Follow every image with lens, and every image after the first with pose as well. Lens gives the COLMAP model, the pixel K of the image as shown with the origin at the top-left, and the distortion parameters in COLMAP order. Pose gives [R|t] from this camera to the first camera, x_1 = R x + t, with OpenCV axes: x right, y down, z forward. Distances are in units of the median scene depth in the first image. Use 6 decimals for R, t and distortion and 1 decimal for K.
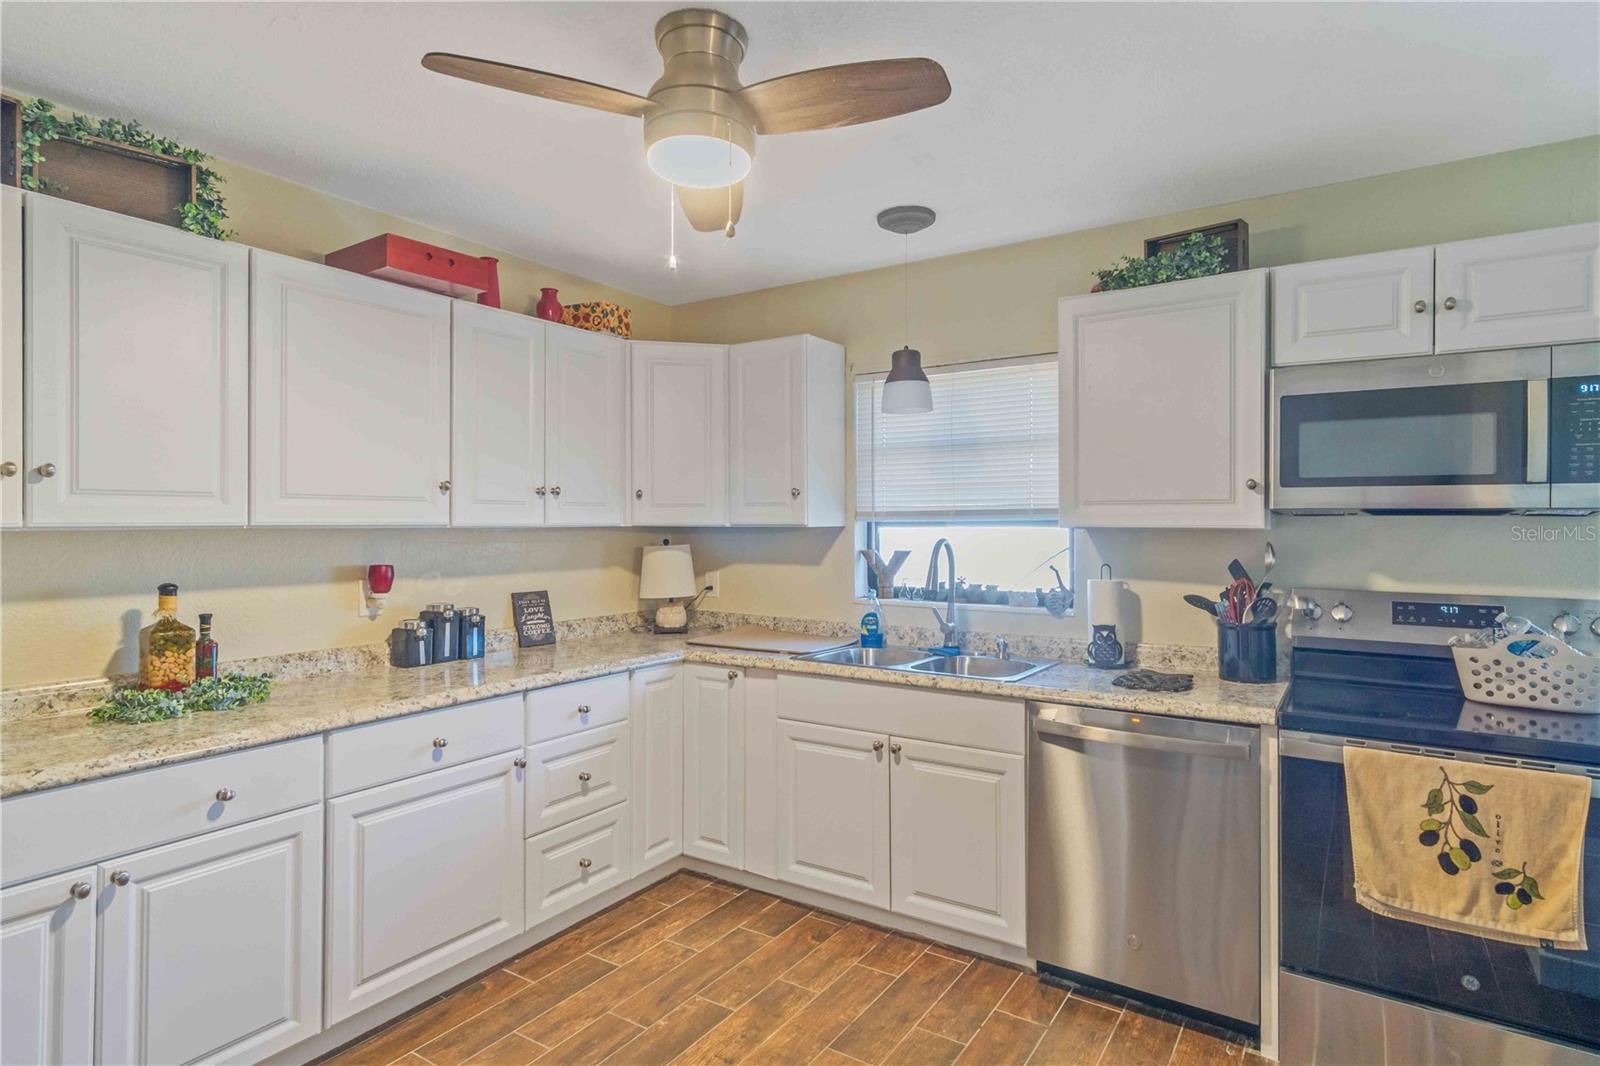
lens RADIAL K [[847.9, 0, 800.7], [0, 847.9, 514.4], [0, 0, 1]] dist [0.005940, 0.002051]
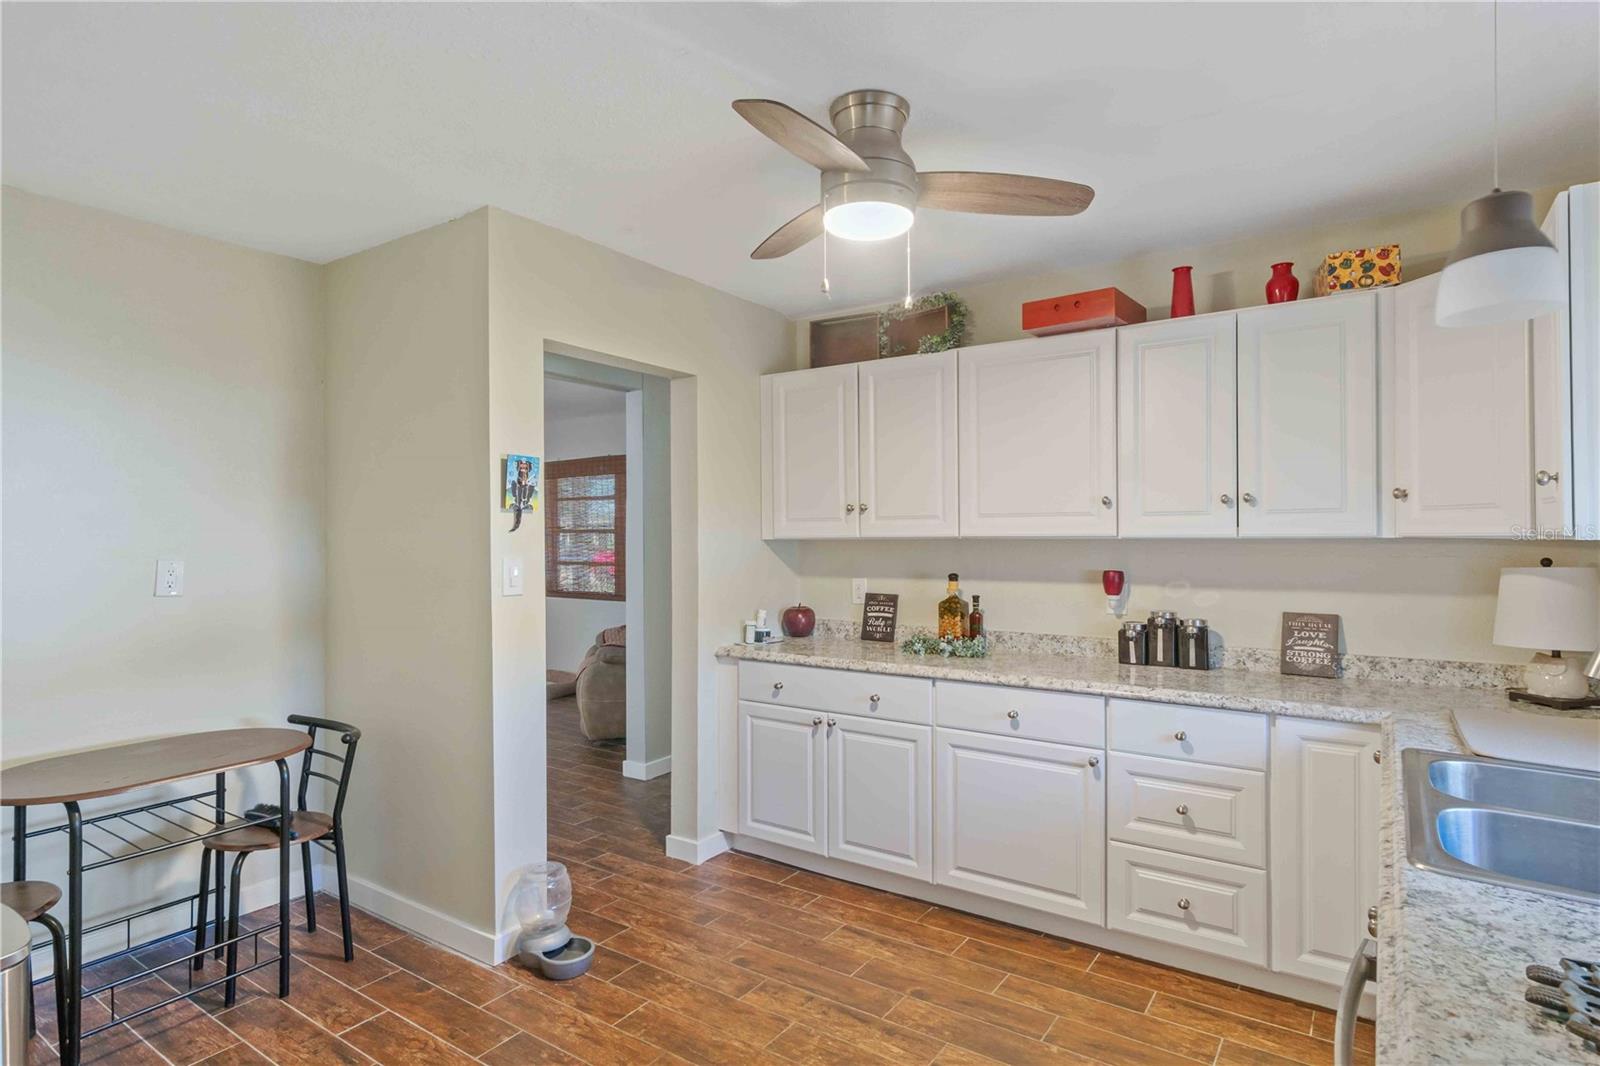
lens RADIAL K [[844.8, 0, 803.7], [0, 844.8, 529.2], [0, 0, 1]] dist [0.003410, 0.002052]
pose [[-0.020861, -0.008229, -0.999749, 0.682069], [0.013422, 0.999874, -0.008510, 0.007267], [0.999692, -0.013596, -0.020748, 0.621684]]
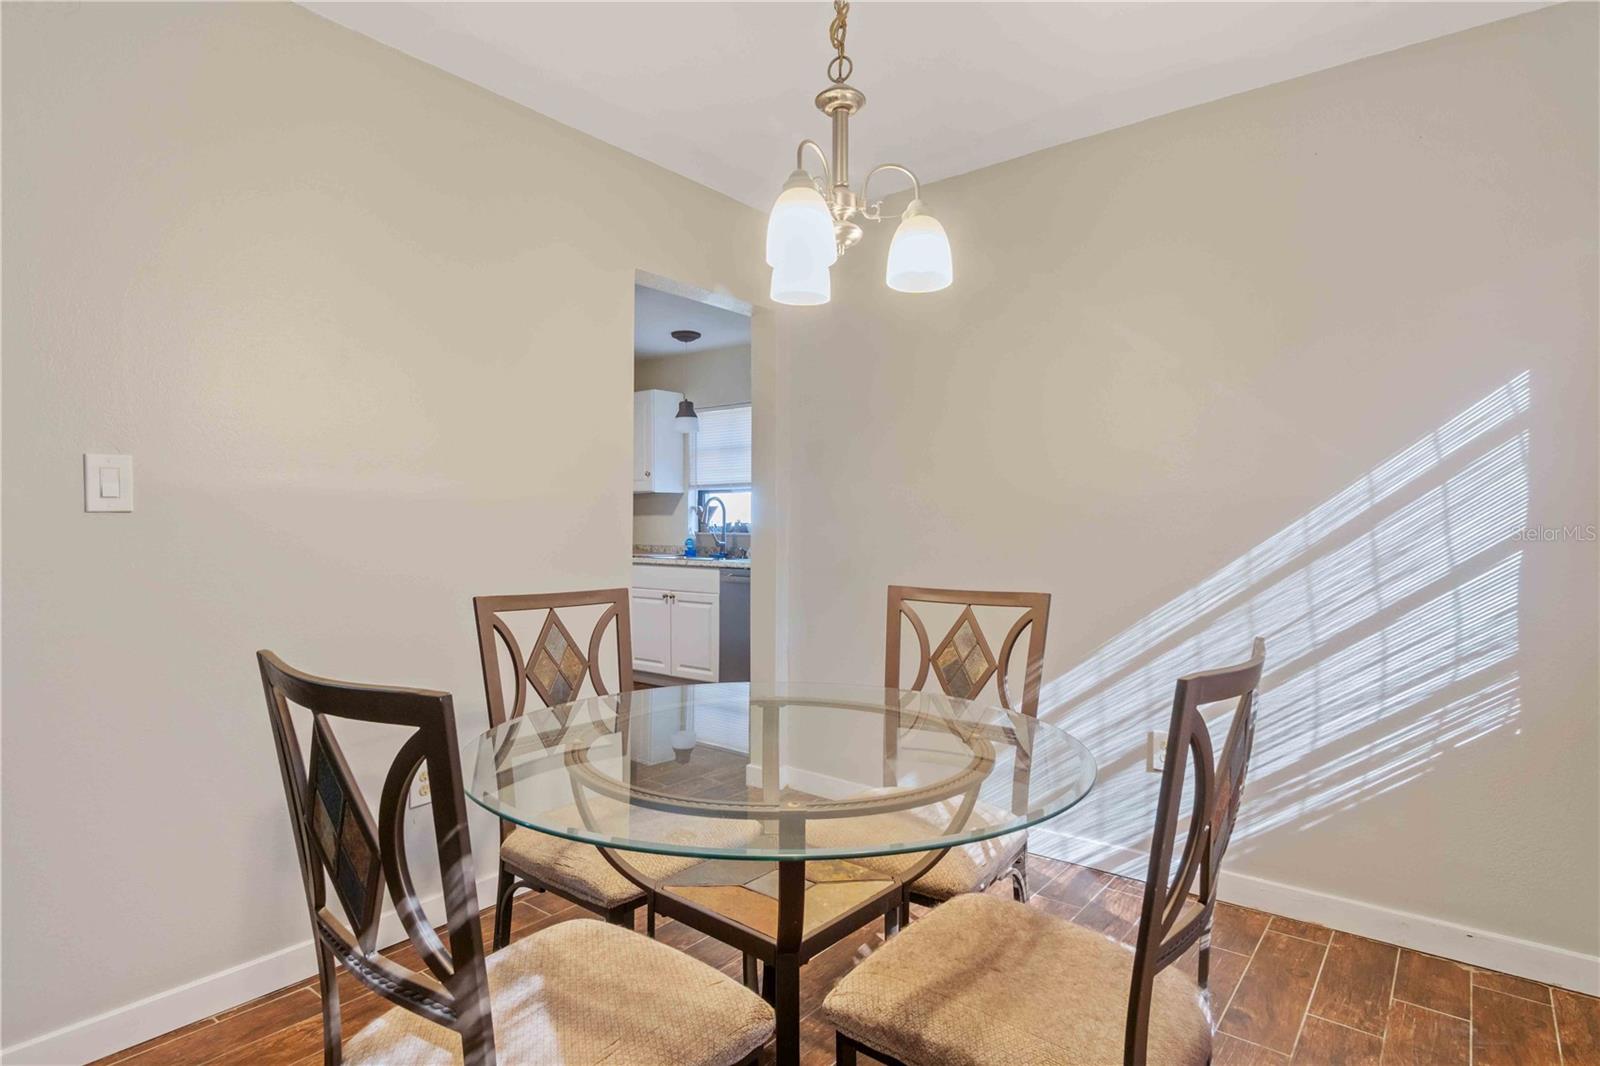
lens RADIAL K [[861.0, 0, 805.1], [0, 861.0, 510.6], [0, 0, 1]] dist [0.004583, 0.003121]
pose [[0.996031, -0.001129, -0.088994, 0.616325], [0.001556, 0.999988, 0.004729, 0.057071], [0.088988, -0.004849, 0.996021, -1.051802]]
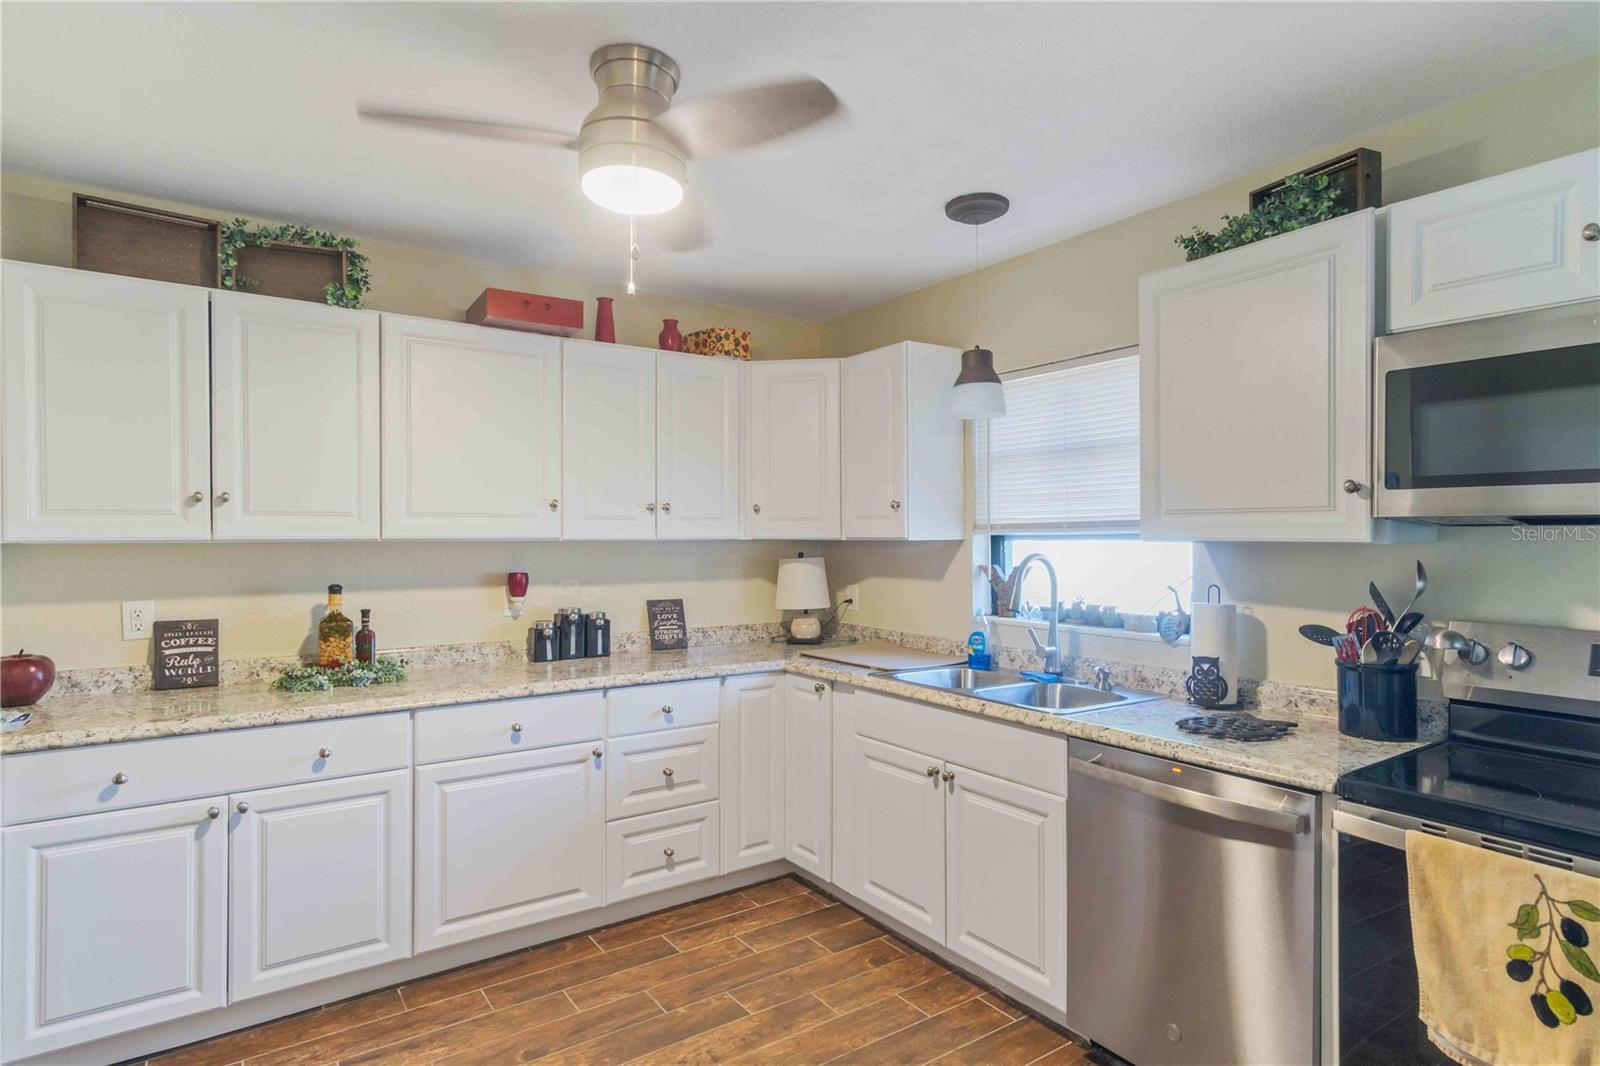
lens RADIAL K [[843.1, 0, 802.1], [0, 843.1, 536.6], [0, 0, 1]] dist [0.005076, 0.002447]
pose [[0.928021, -0.001112, -0.372525, 0.306561], [0.004814, 0.999948, 0.009007, 0.001470], [0.372496, -0.010152, 0.927978, 0.074745]]
